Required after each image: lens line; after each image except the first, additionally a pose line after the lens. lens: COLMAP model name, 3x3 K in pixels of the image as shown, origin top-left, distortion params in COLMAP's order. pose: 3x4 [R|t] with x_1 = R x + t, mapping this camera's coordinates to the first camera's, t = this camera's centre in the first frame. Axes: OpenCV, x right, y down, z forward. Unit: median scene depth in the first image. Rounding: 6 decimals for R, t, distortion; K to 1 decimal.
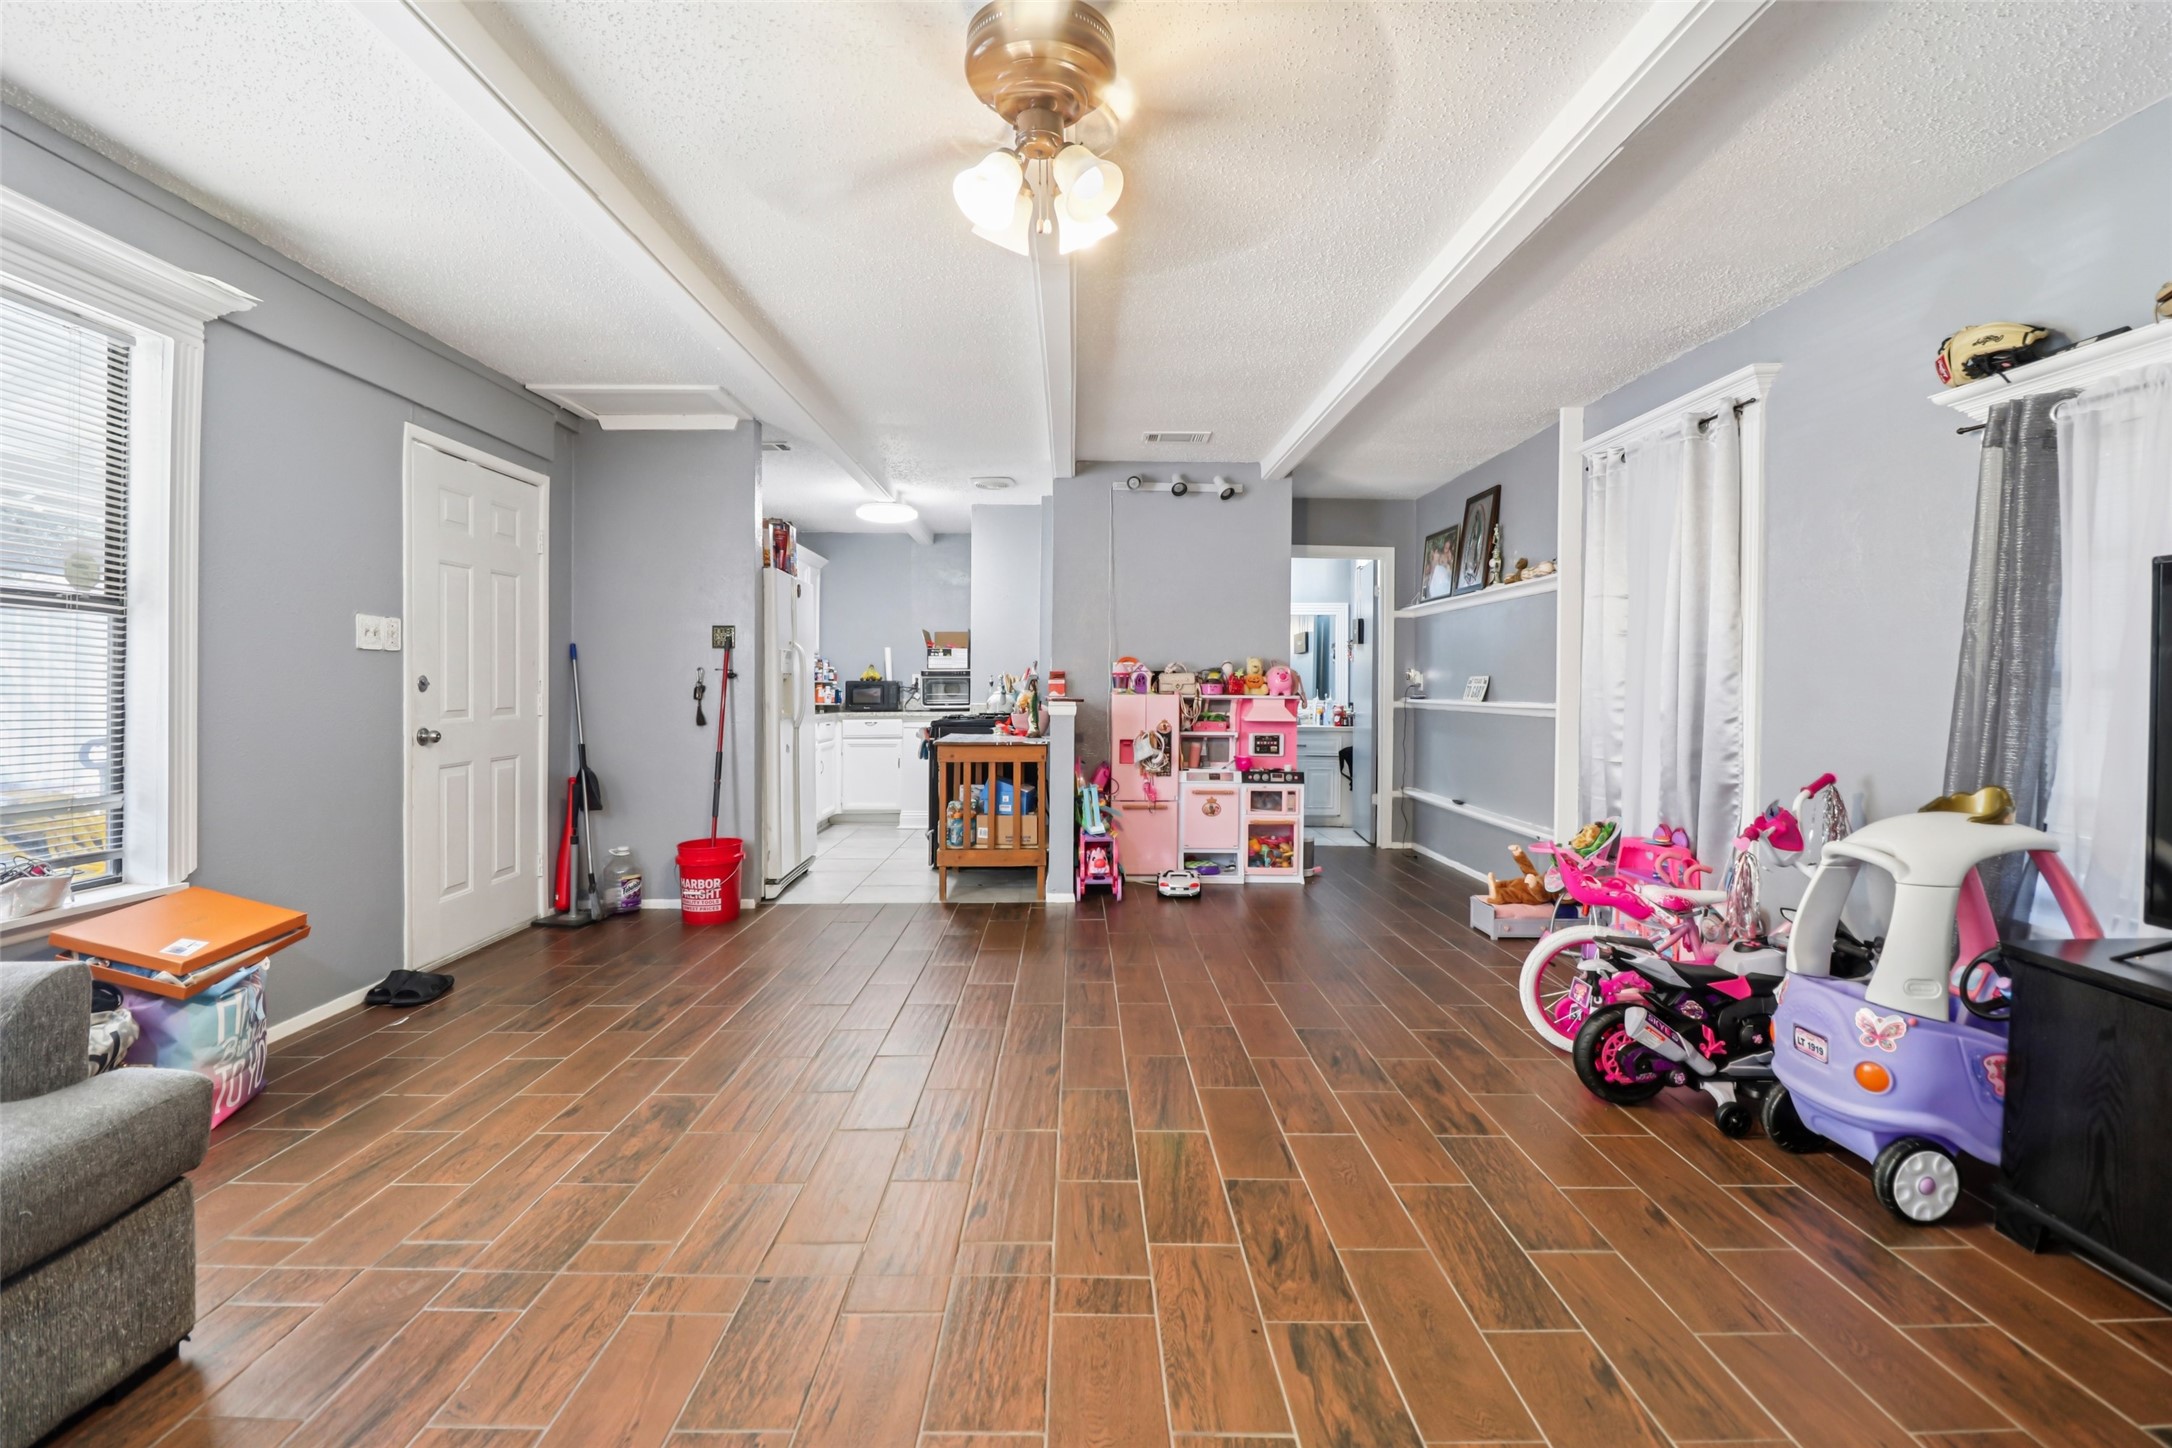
lens RADIAL K [[1013.7, 0, 1091.4], [0, 1013.7, 709.8], [0, 0, 1]] dist [-0.020092, -0.001379]
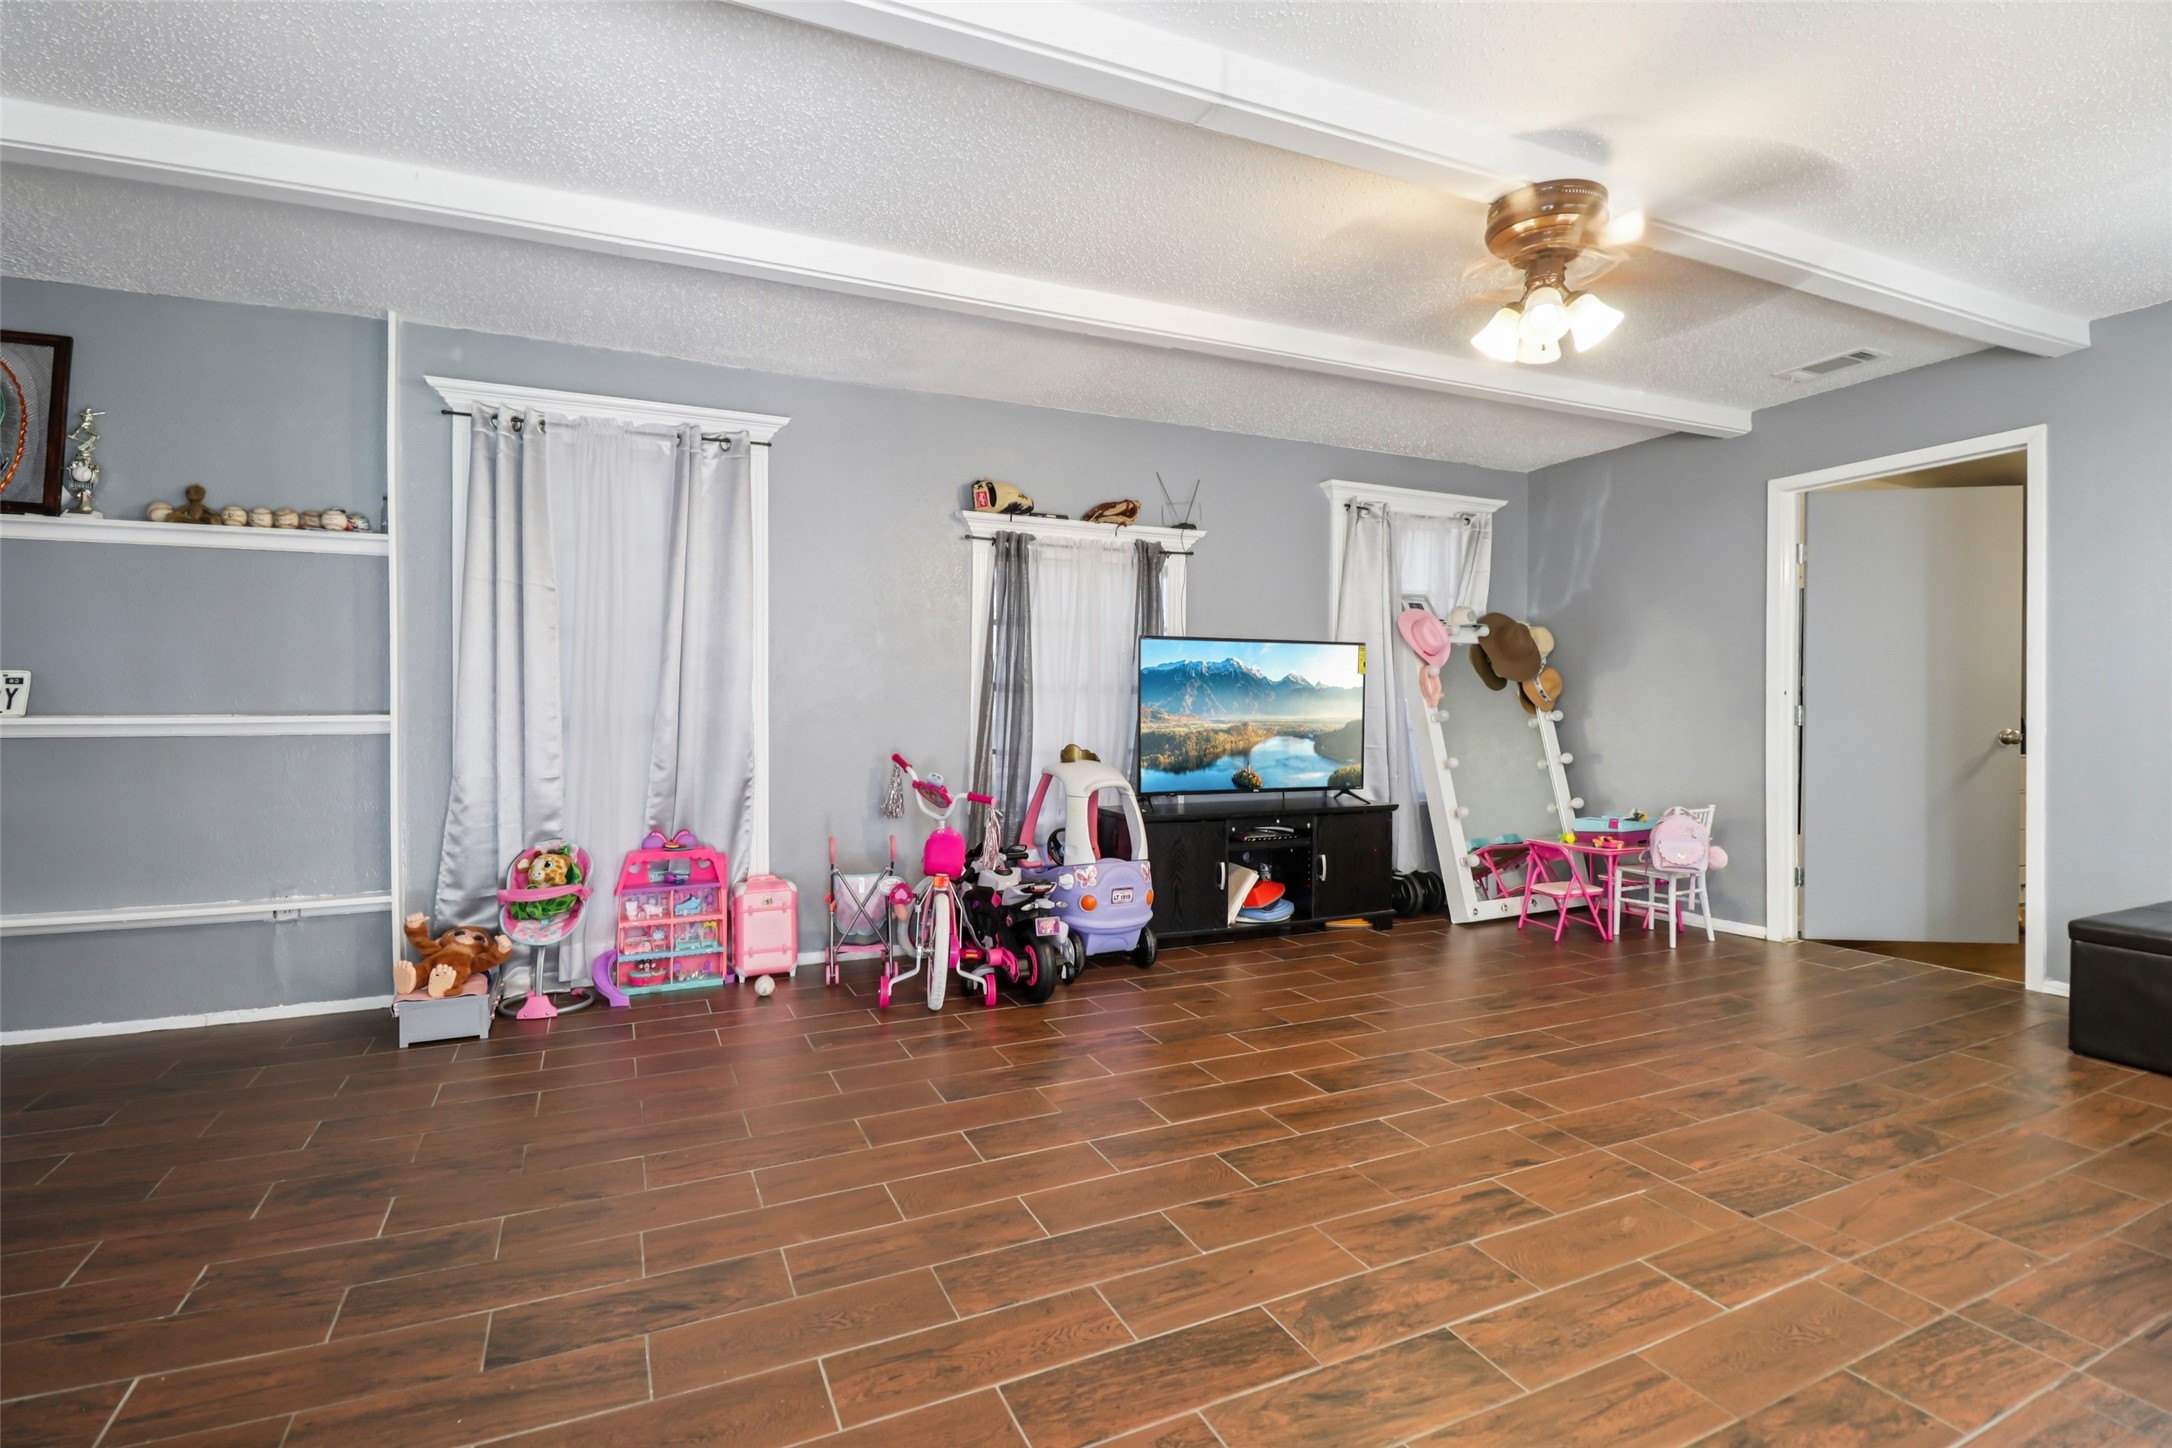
lens RADIAL K [[1013.7, 0, 1089.5], [0, 1013.7, 708.7], [0, 0, 1]] dist [-0.020092, -0.001379]
pose [[-0.409602, -0.020146, 0.912042, -0.873643], [0.015710, 0.999452, 0.029133, -0.047737], [-0.912129, 0.026261, -0.409061, 1.776281]]
